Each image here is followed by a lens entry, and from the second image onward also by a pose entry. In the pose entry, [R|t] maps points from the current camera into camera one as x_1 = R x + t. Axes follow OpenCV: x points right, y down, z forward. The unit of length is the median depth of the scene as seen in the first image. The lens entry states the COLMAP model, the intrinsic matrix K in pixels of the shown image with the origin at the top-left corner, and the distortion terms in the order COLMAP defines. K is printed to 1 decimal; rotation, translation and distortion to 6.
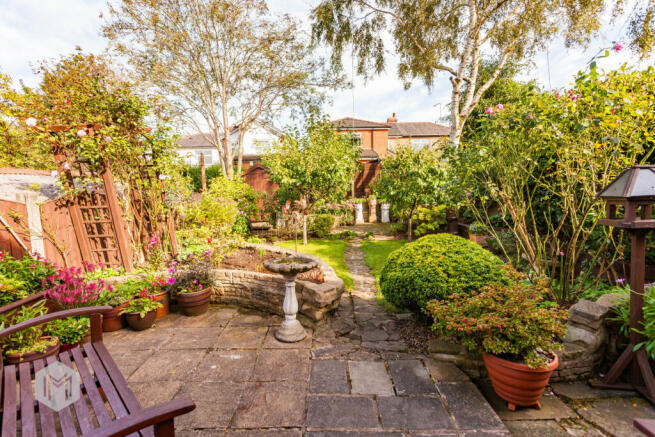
lens RADIAL K [[312.2, 0, 327.5], [0, 312.2, 218.5], [0, 0, 1]] dist [0.003922, 0.000783]
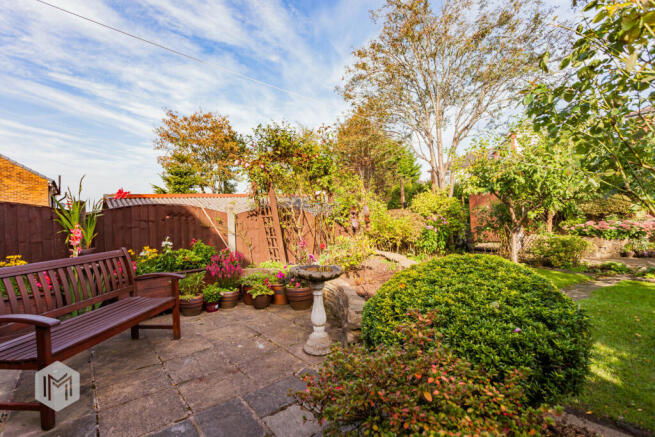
lens RADIAL K [[312.2, 0, 327.5], [0, 312.2, 218.5], [0, 0, 1]] dist [0.003922, 0.000783]
pose [[0.625537, 0.000980, -0.780194, 0.578854], [-0.053407, 0.997707, -0.041567, 0.019339], [0.778364, 0.067670, 0.624156, 0.371362]]
